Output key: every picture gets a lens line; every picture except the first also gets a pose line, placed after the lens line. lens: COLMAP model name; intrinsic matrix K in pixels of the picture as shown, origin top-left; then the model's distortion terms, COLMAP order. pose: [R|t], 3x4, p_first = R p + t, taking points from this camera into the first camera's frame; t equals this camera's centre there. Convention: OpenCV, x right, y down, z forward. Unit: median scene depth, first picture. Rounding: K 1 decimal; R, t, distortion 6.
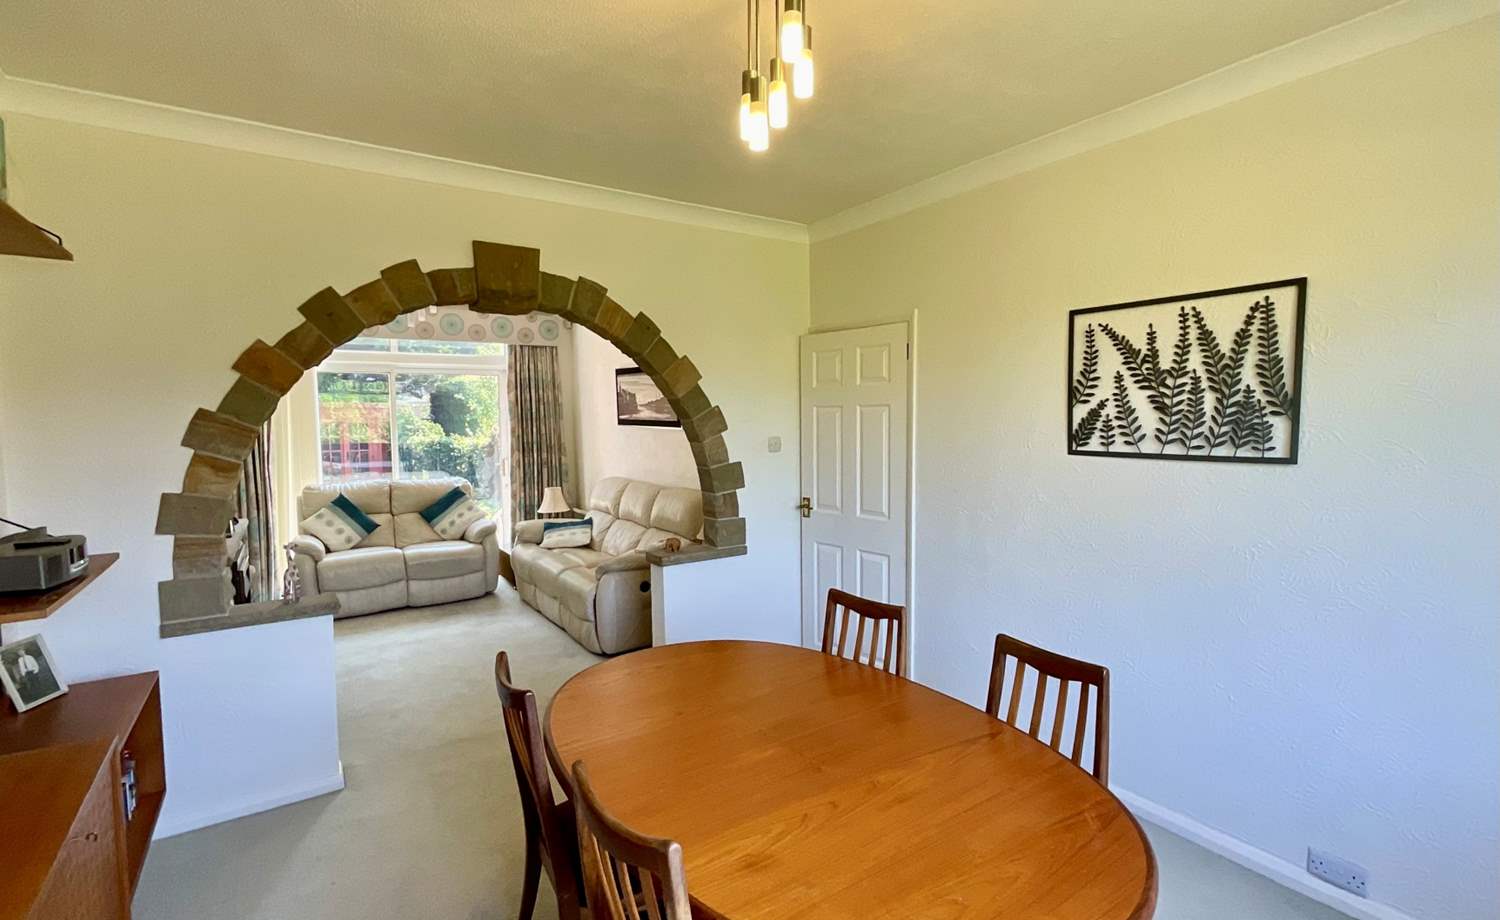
lens RADIAL K [[668.9, 0, 760.0], [0, 668.9, 460.7], [0, 0, 1]] dist [0.000542, 0.000237]
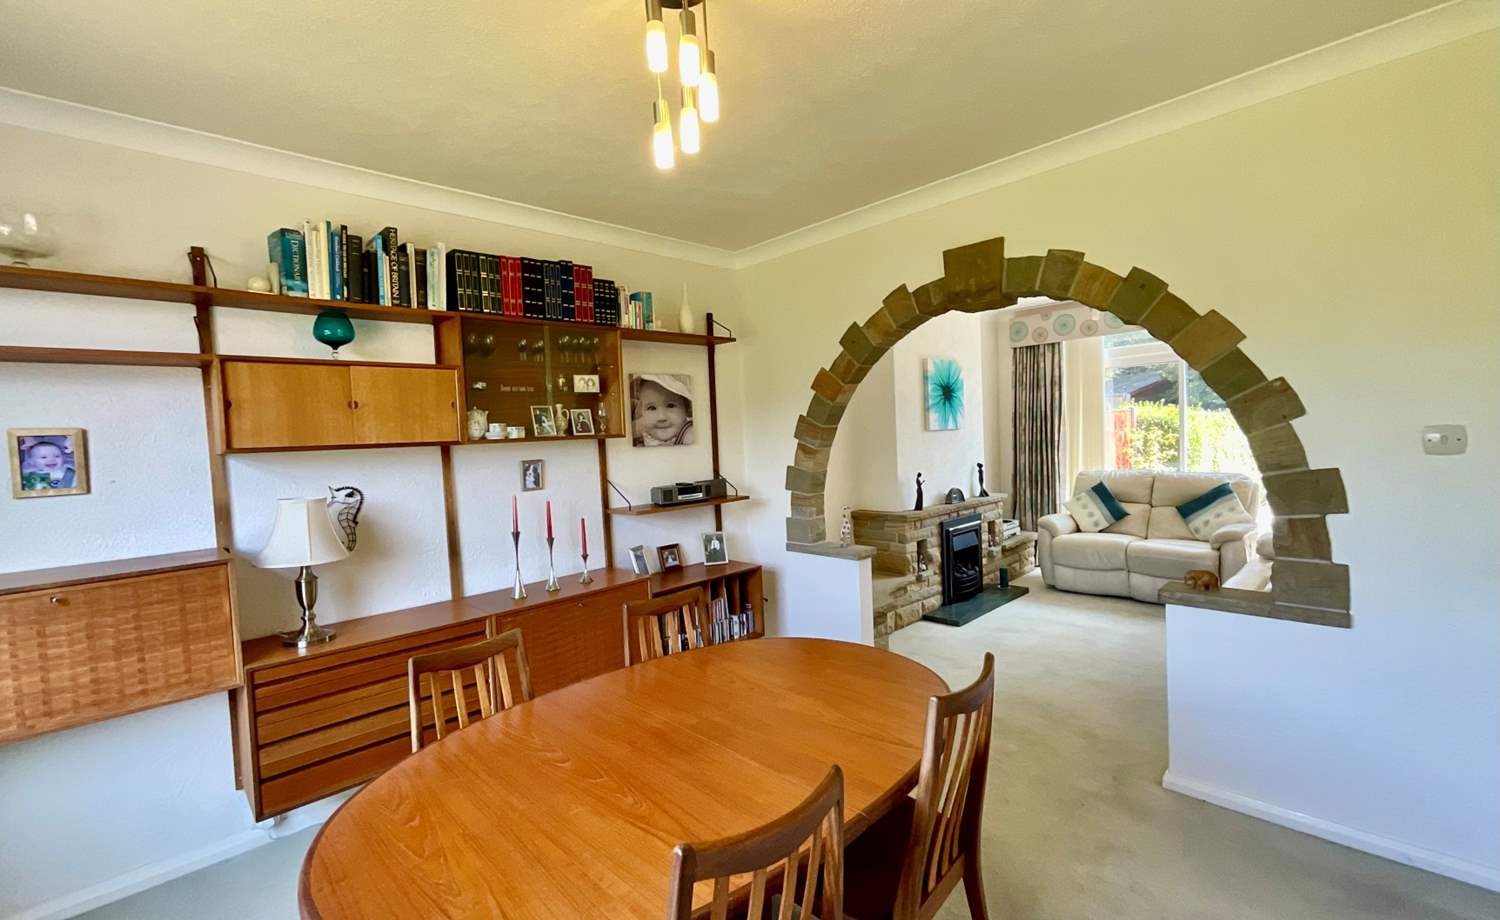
lens RADIAL K [[634.6, 0, 752.3], [0, 634.6, 463.5], [0, 0, 1]] dist [-0.003011, -0.000133]
pose [[0.178863, 0.046359, -0.982781, 0.446170], [-0.022406, 0.998822, 0.043038, -0.016154], [0.983619, 0.014322, 0.179691, 0.413267]]
